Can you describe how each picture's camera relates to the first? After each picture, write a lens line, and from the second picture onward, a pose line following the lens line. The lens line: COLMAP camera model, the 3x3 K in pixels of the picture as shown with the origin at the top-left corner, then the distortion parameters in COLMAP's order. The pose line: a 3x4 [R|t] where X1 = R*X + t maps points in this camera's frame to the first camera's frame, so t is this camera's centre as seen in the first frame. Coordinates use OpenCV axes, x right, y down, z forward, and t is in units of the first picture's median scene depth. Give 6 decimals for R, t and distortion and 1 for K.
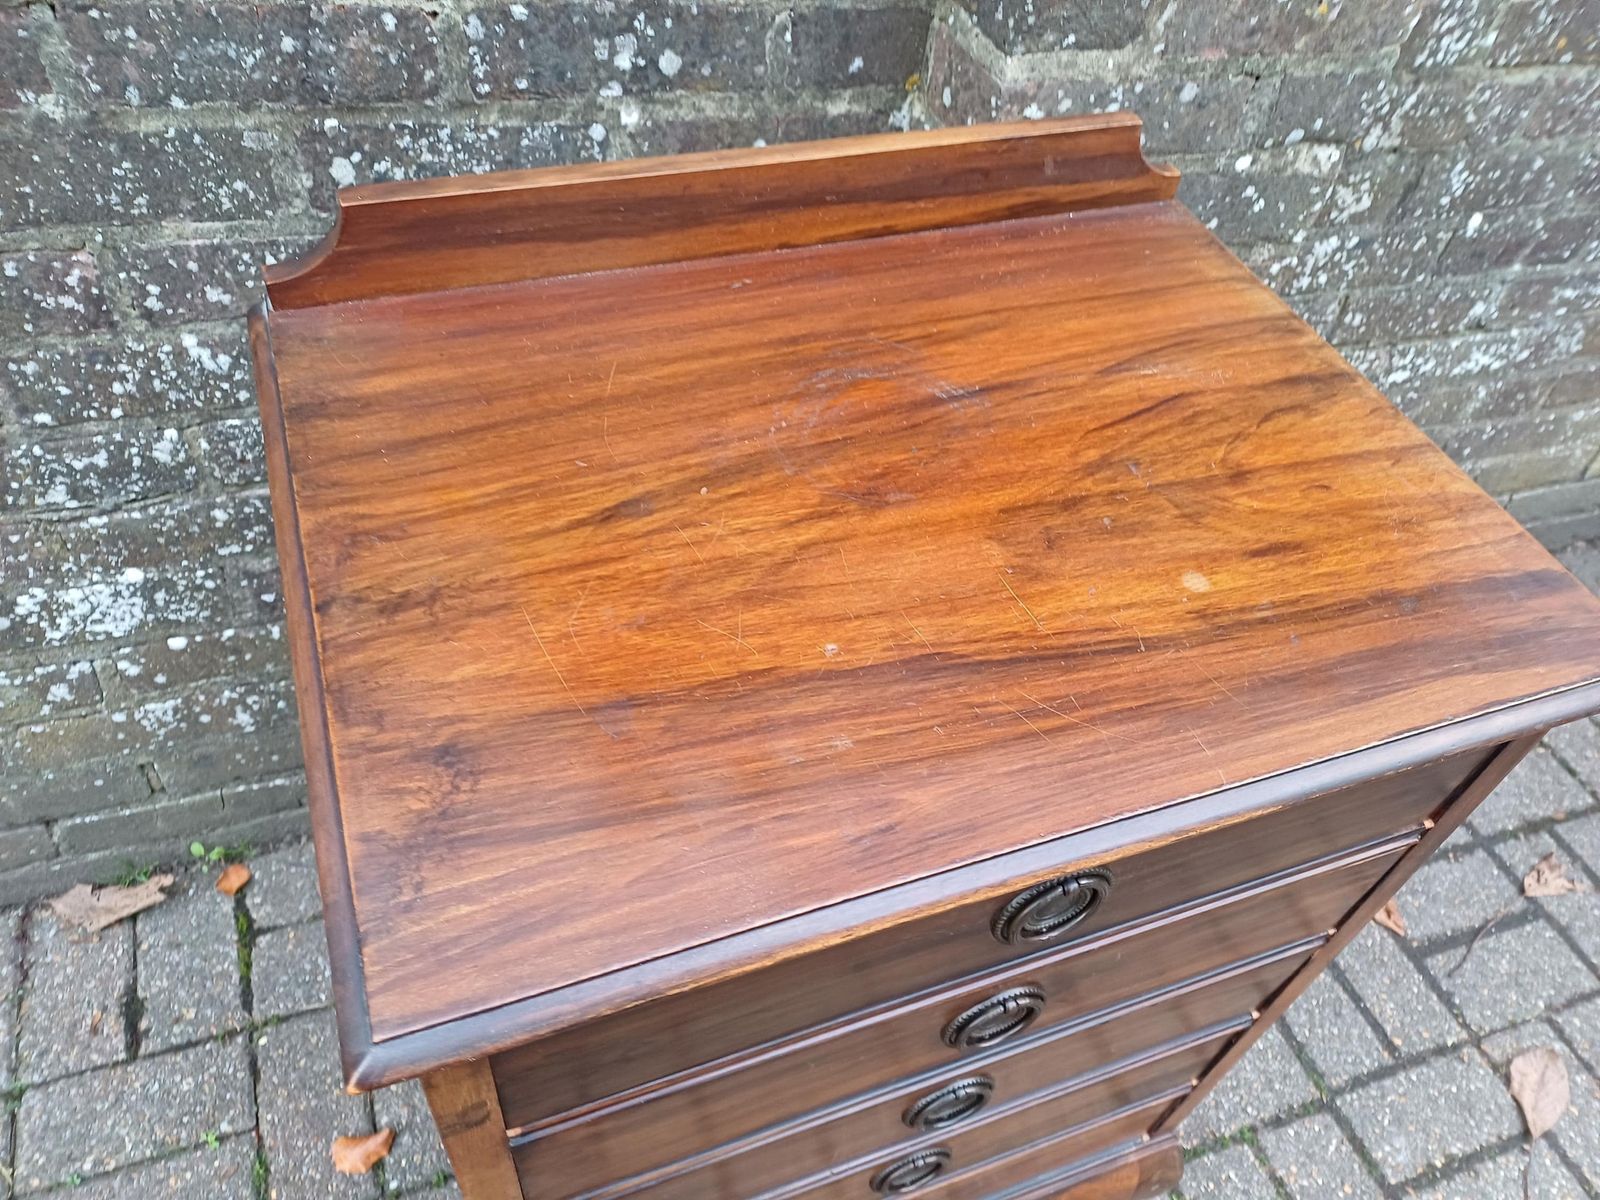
lens RADIAL K [[1190.5, 0, 797.9], [0, 1190.5, 617.1], [0, 0, 1]] dist [0.054307, -0.046687]
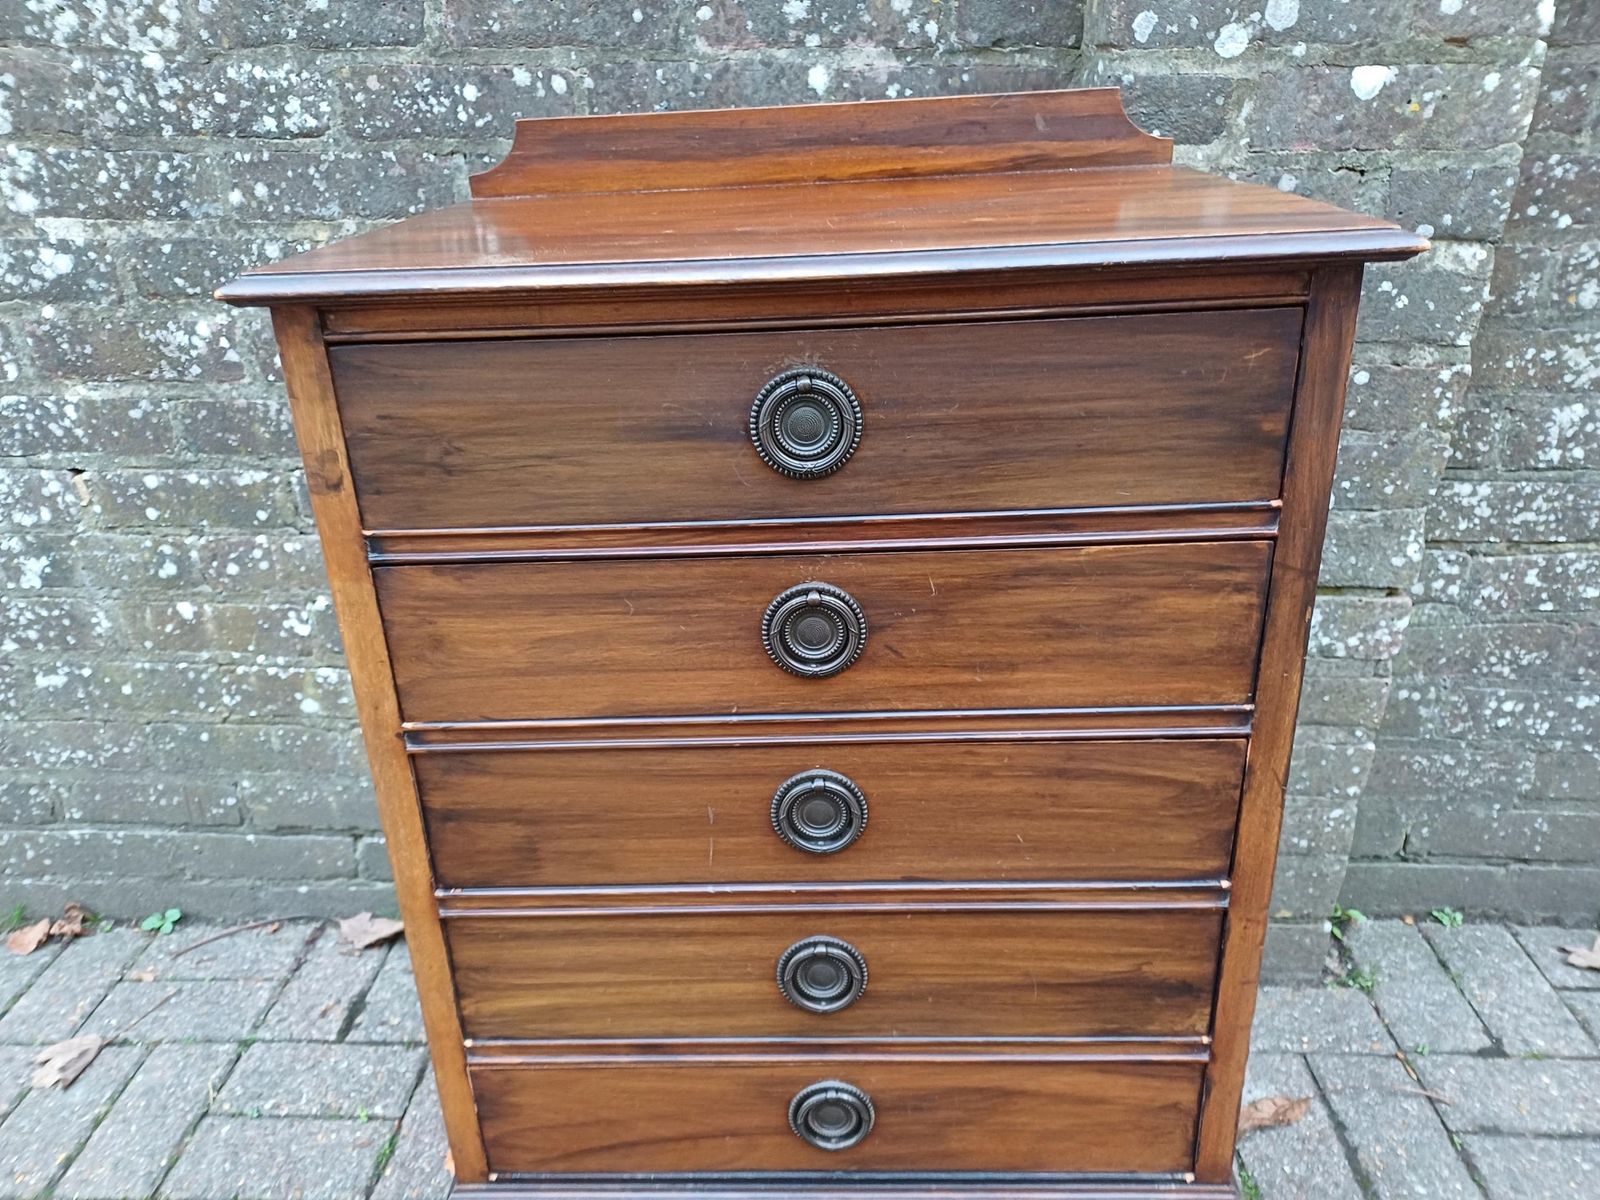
lens RADIAL K [[1190.5, 0, 779.0], [0, 1190.5, 619.1], [0, 0, 1]] dist [0.054307, -0.046687]
pose [[0.911852, 0.035576, -0.408974, 0.368904], [-0.203374, 0.904542, -0.374758, 0.467650], [0.356602, 0.424899, 0.832043, 0.052985]]
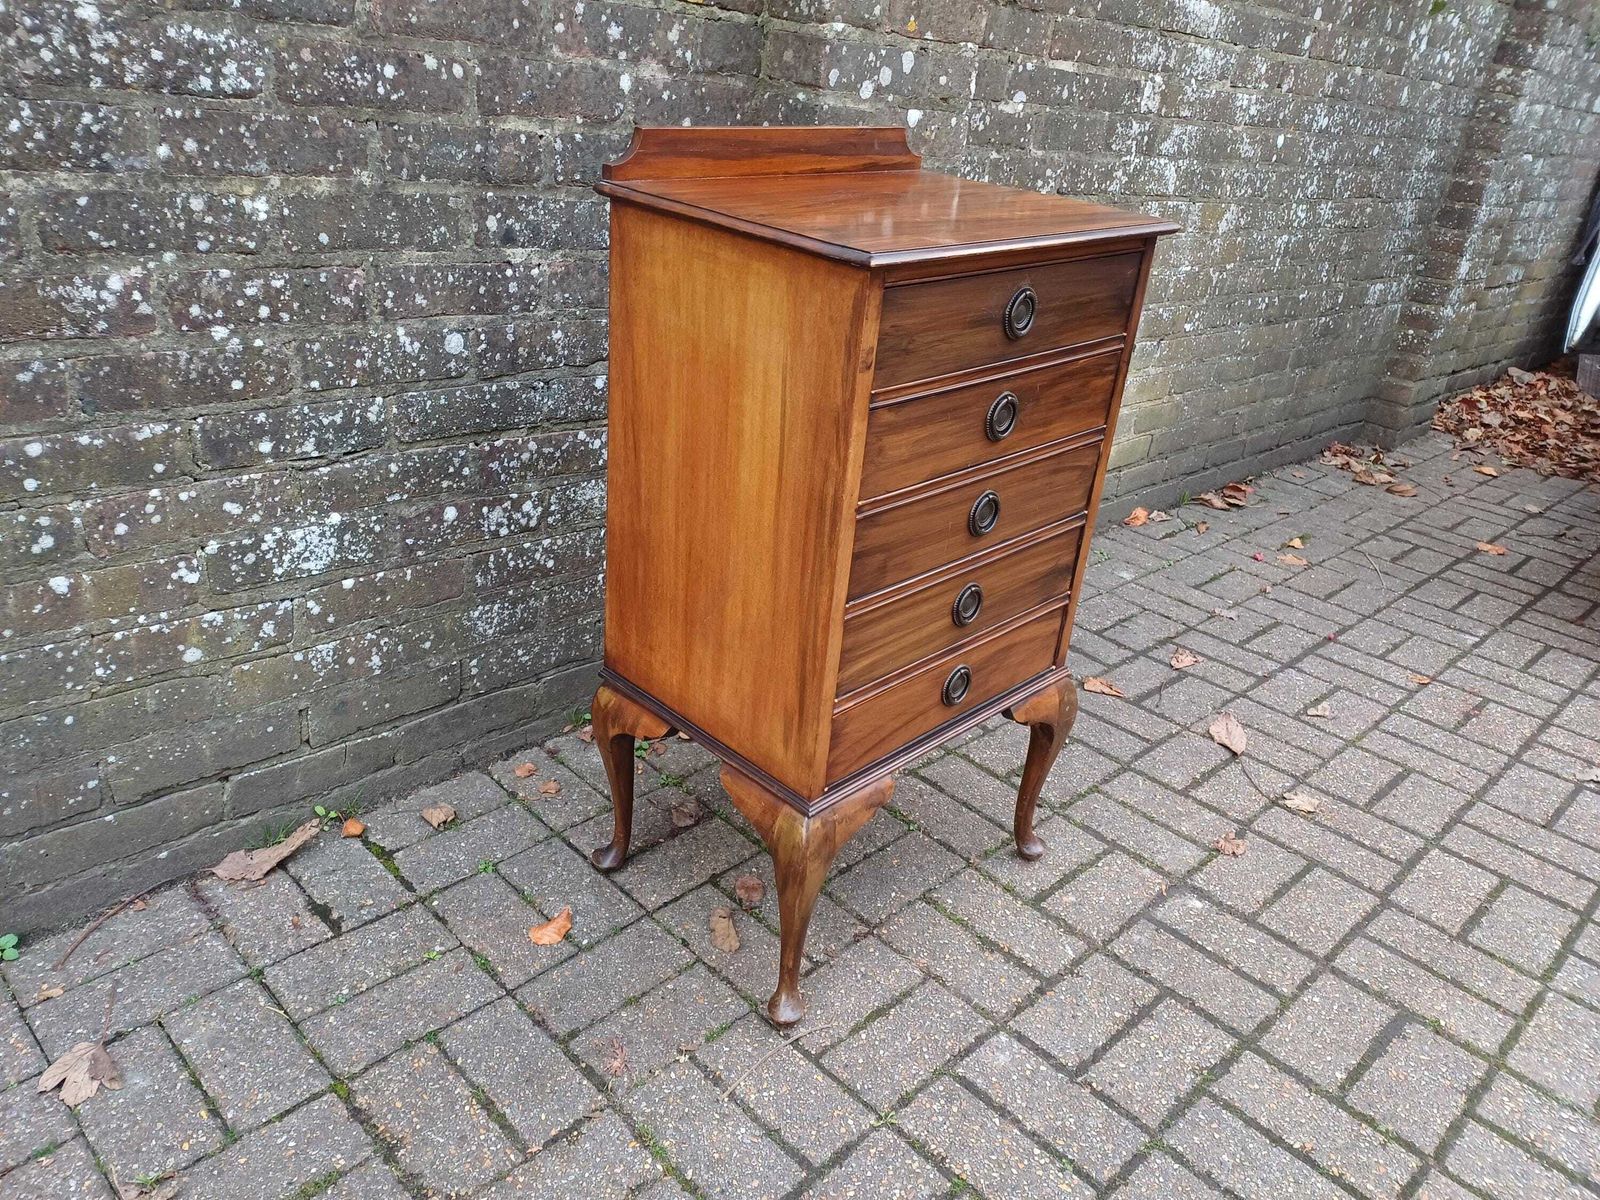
lens RADIAL K [[1190.5, 0, 811.5], [0, 1190.5, 601.7], [0, 0, 1]] dist [0.054307, -0.046687]
pose [[0.906045, -0.197424, 0.374308, -0.684106], [0.310901, 0.910608, -0.272276, 0.733265], [-0.287094, 0.363067, 0.886431, -0.487553]]
